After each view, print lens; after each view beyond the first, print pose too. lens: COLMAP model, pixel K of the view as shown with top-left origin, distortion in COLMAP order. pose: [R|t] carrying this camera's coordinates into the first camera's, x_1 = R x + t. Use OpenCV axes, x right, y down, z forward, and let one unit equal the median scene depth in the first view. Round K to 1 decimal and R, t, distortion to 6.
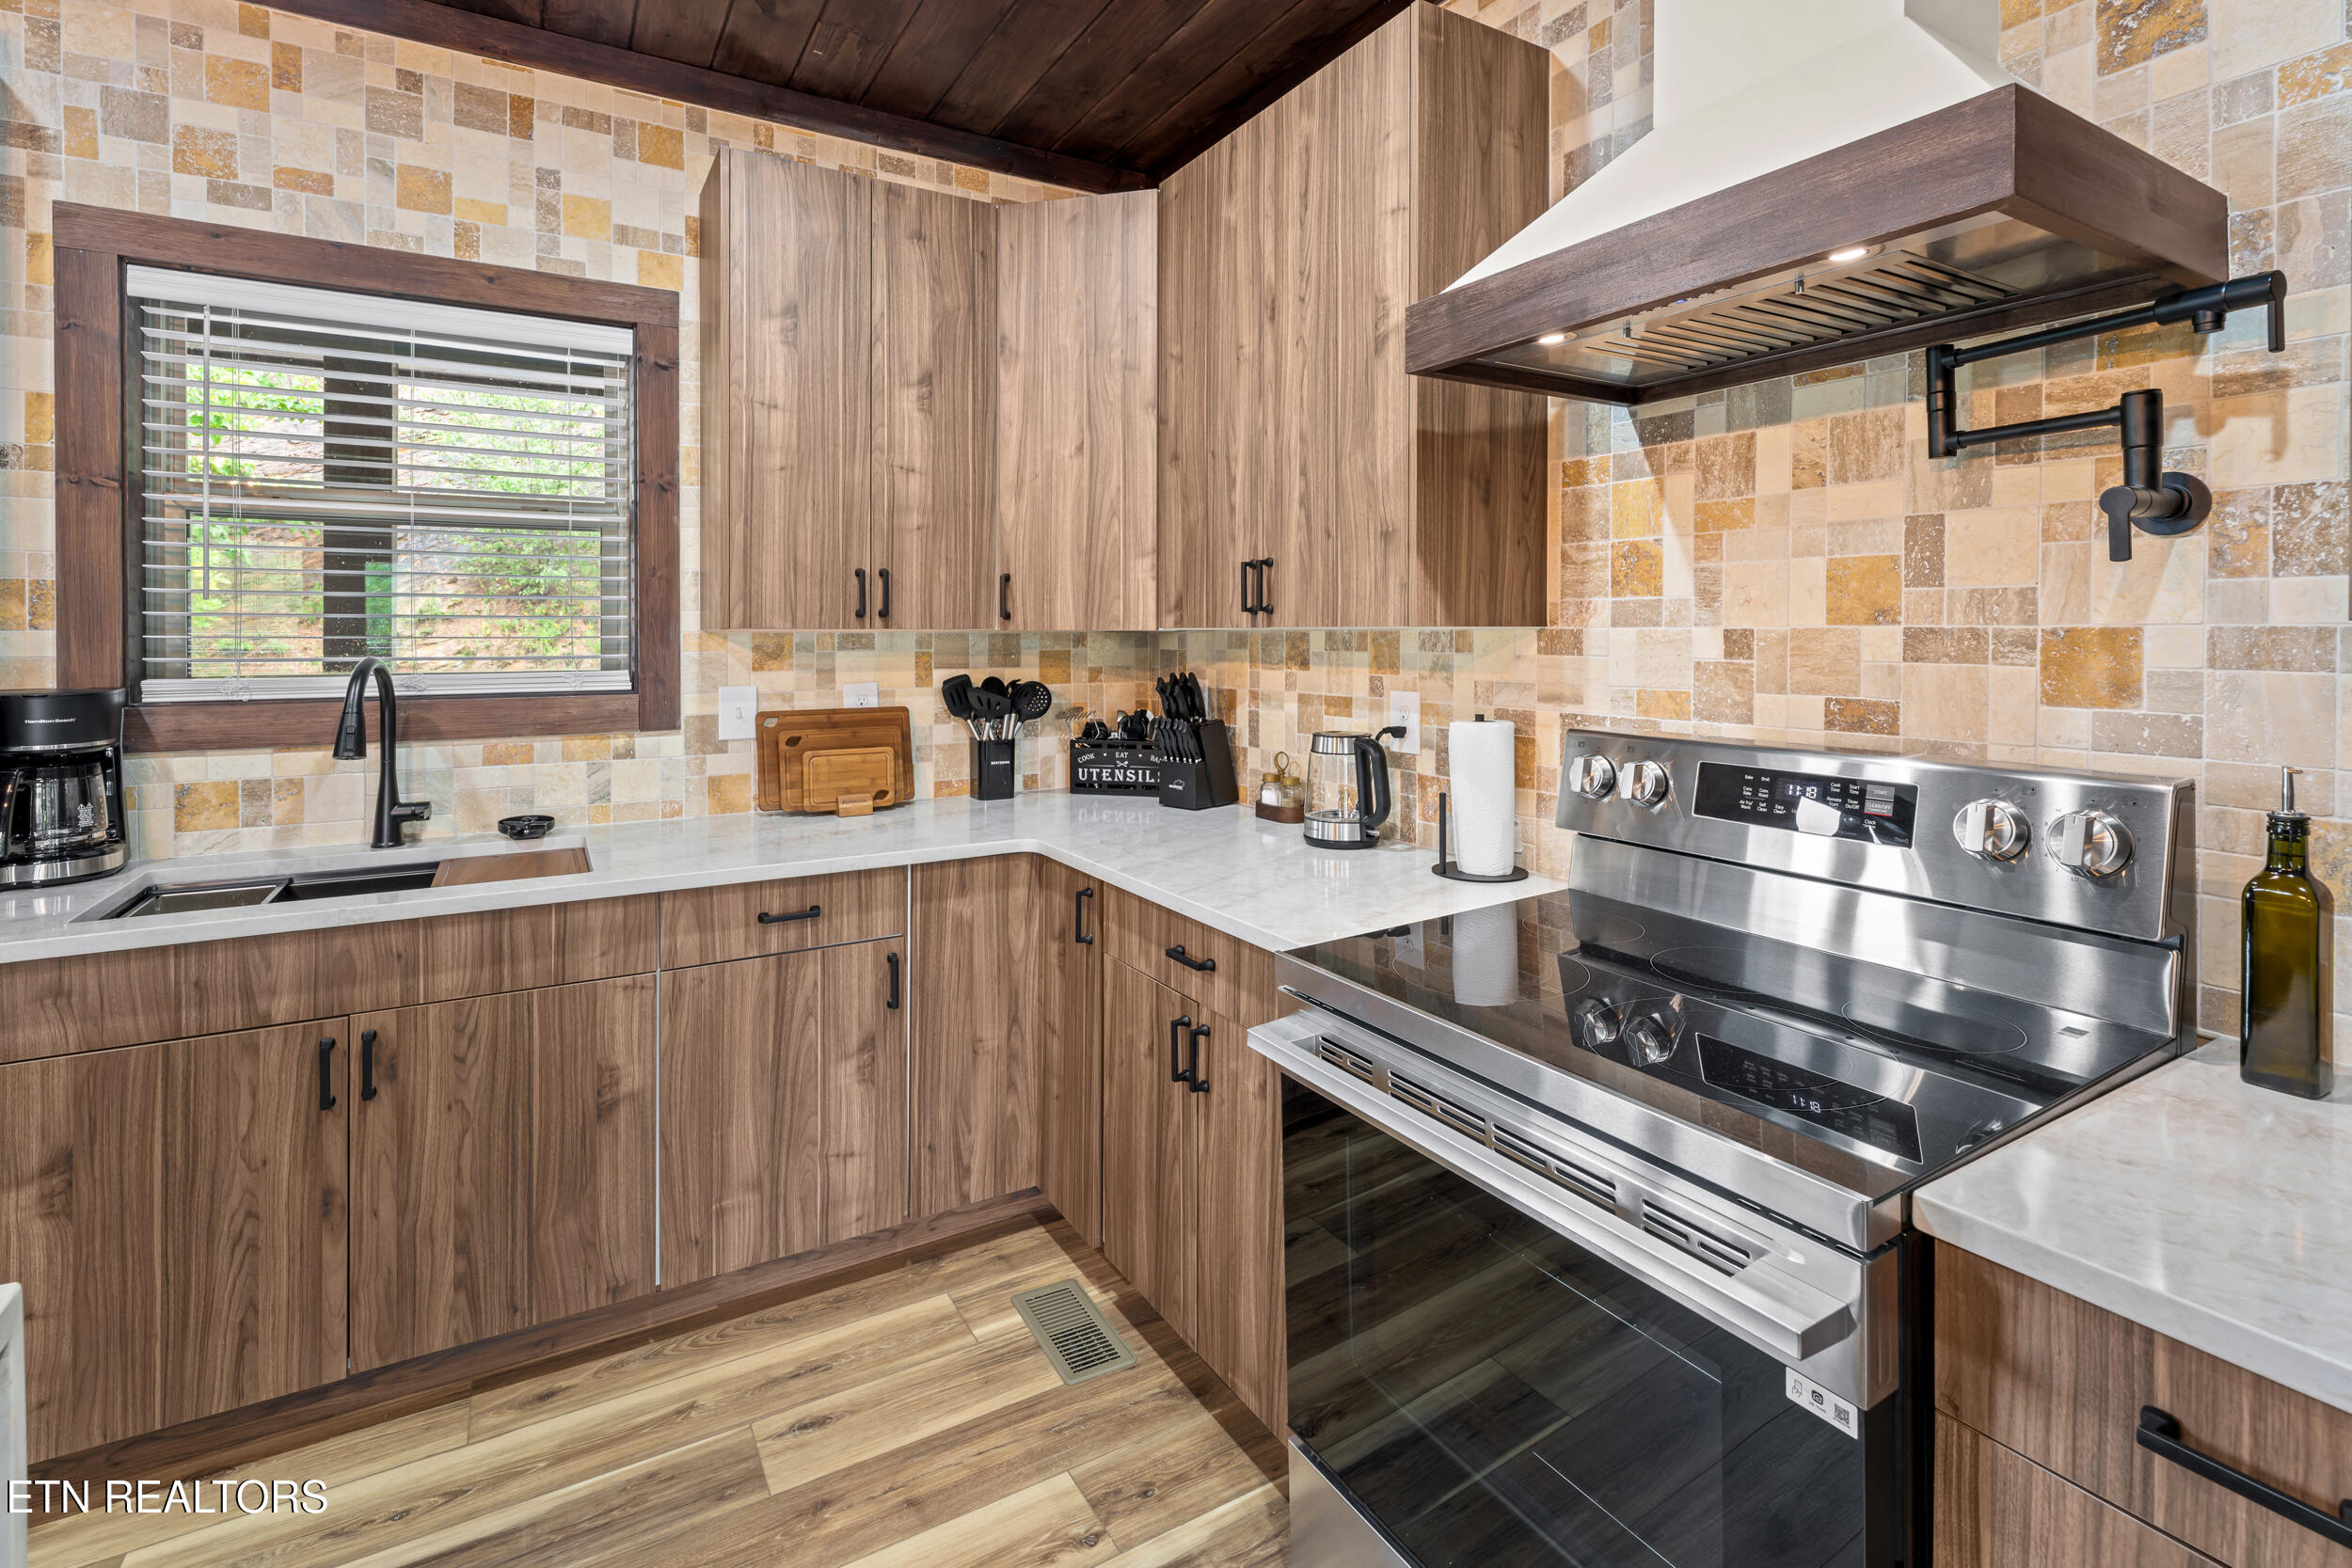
lens RADIAL K [[1024.3, 0, 1014.5], [0, 1024.3, 648.0], [0, 0, 1]] dist [-0.001640, -0.000691]
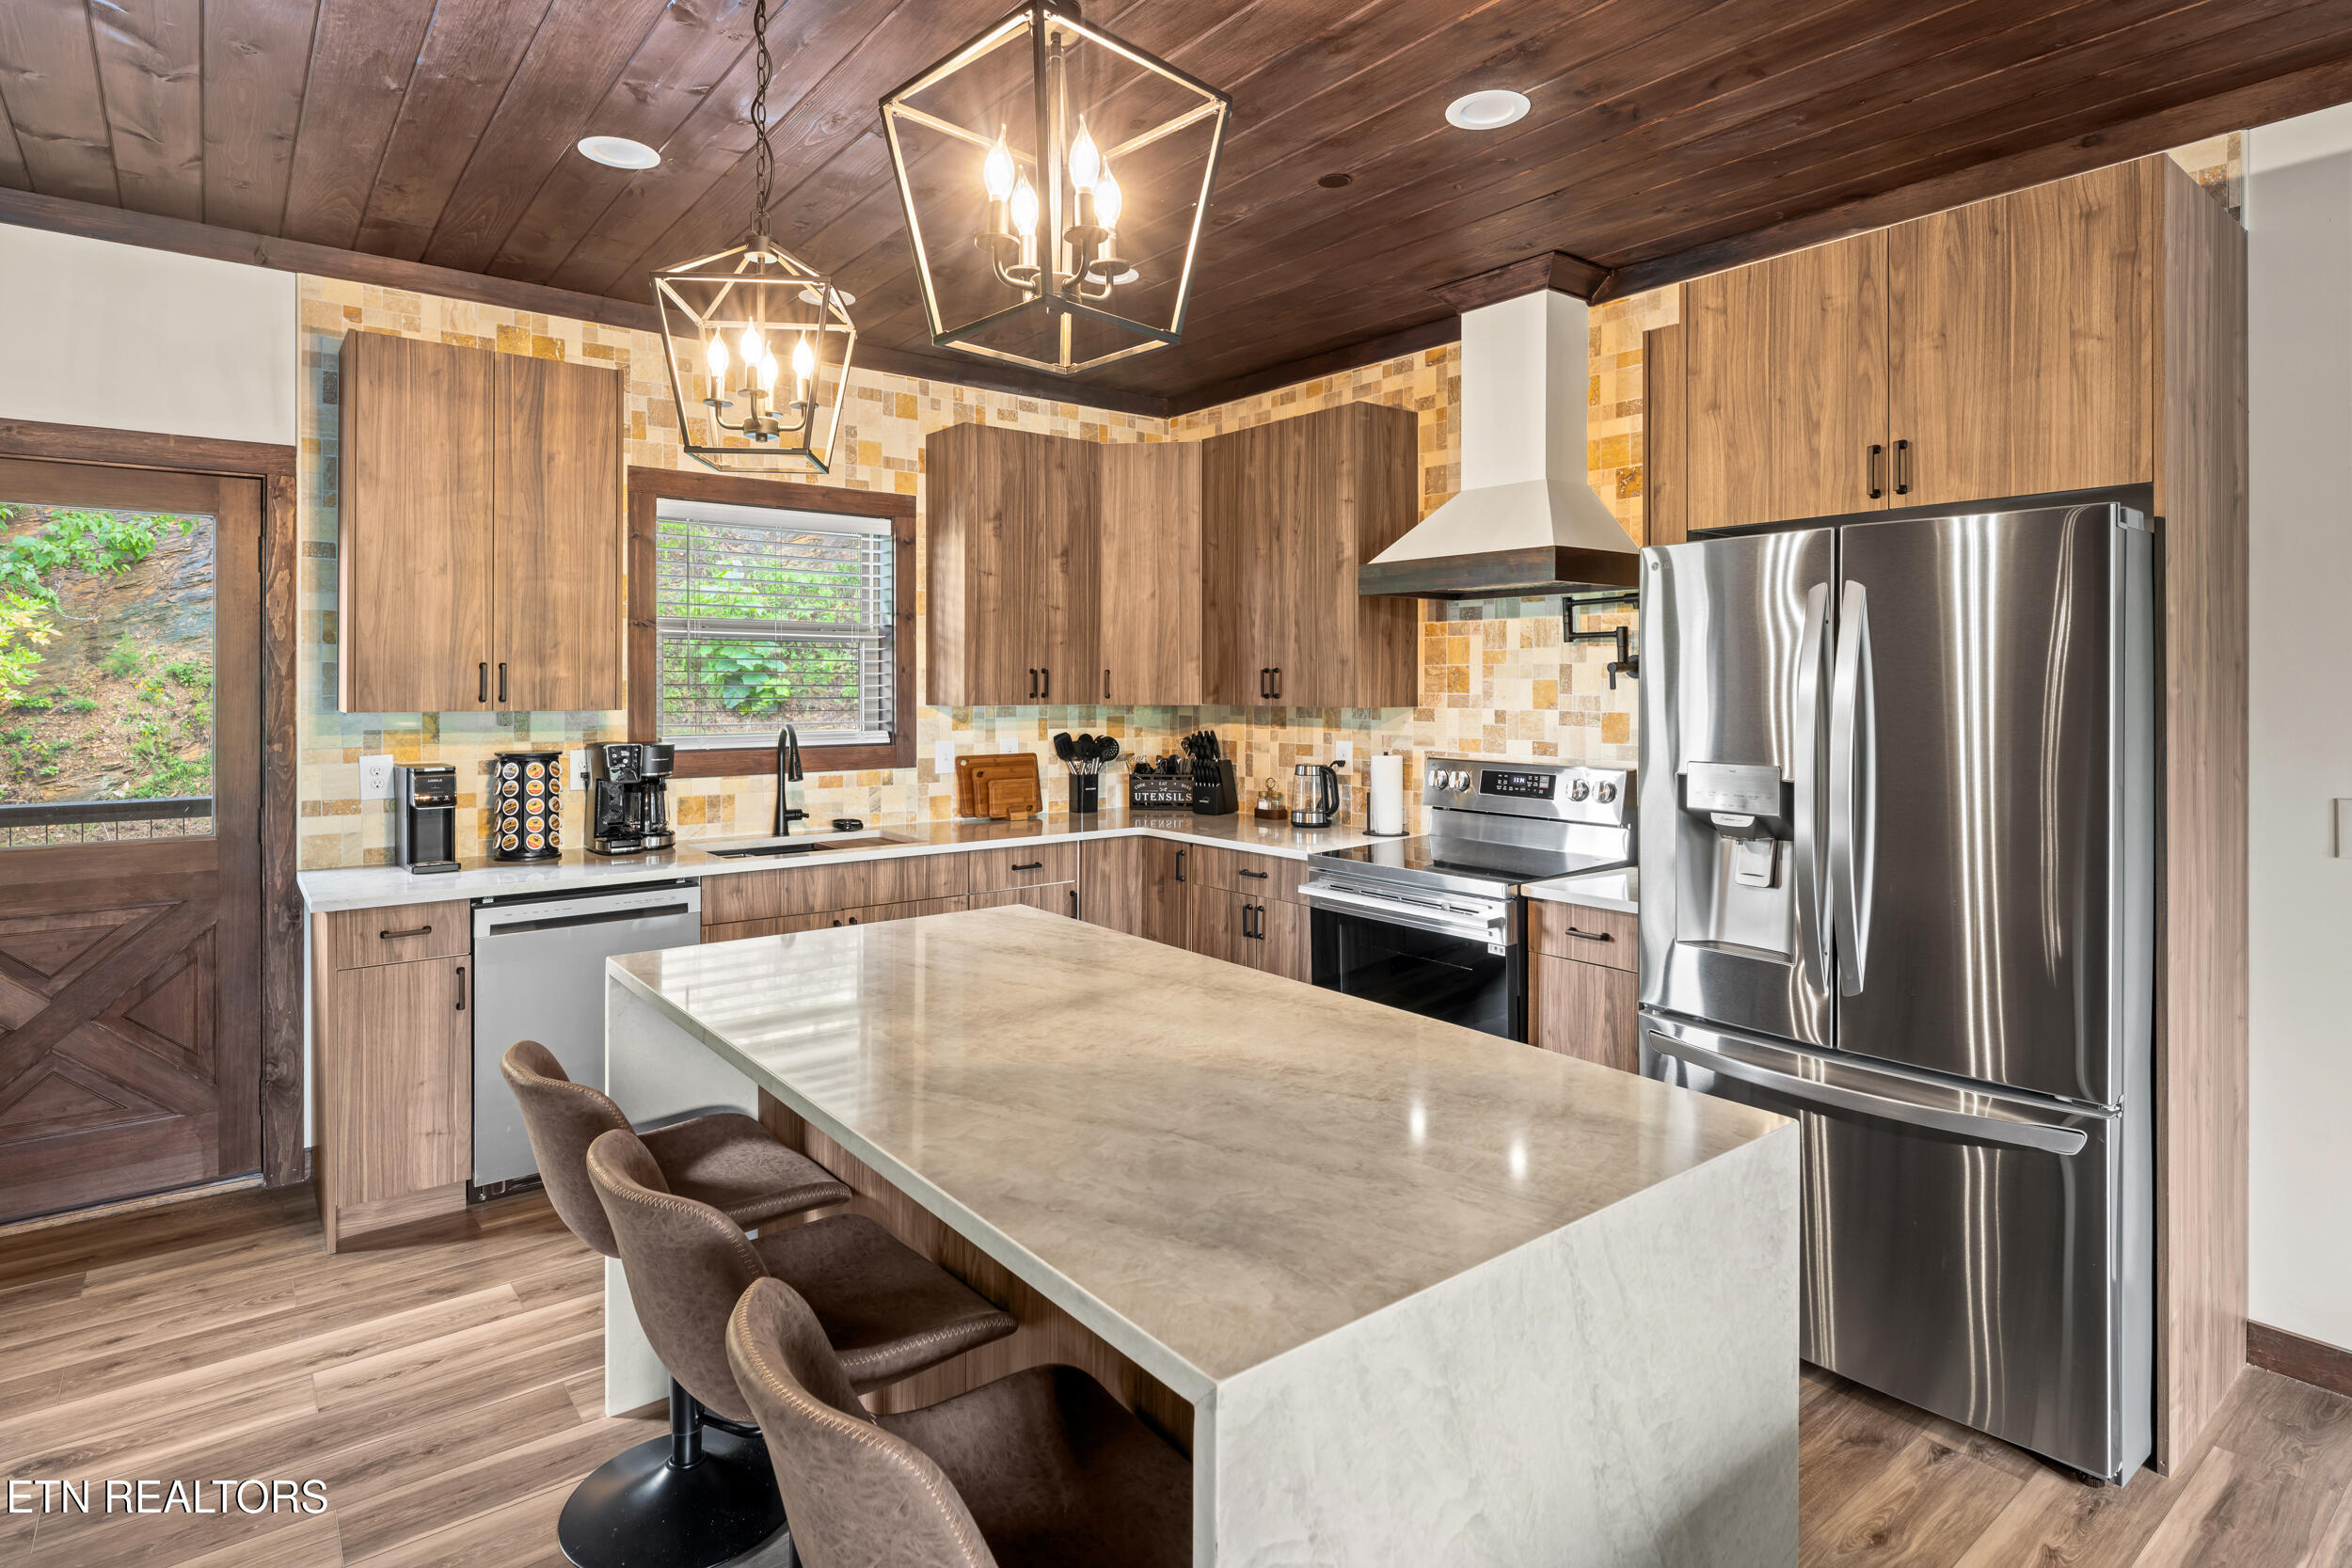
lens RADIAL K [[1183.5, 0, 1032.4], [0, 1183.5, 681.7], [0, 0, 1]] dist [-0.000269, -0.000031]
pose [[0.986695, 0.003317, 0.162545, -0.493109], [-0.000622, 0.999862, -0.016628, -0.026116], [-0.162578, 0.016305, 0.986561, -0.953791]]
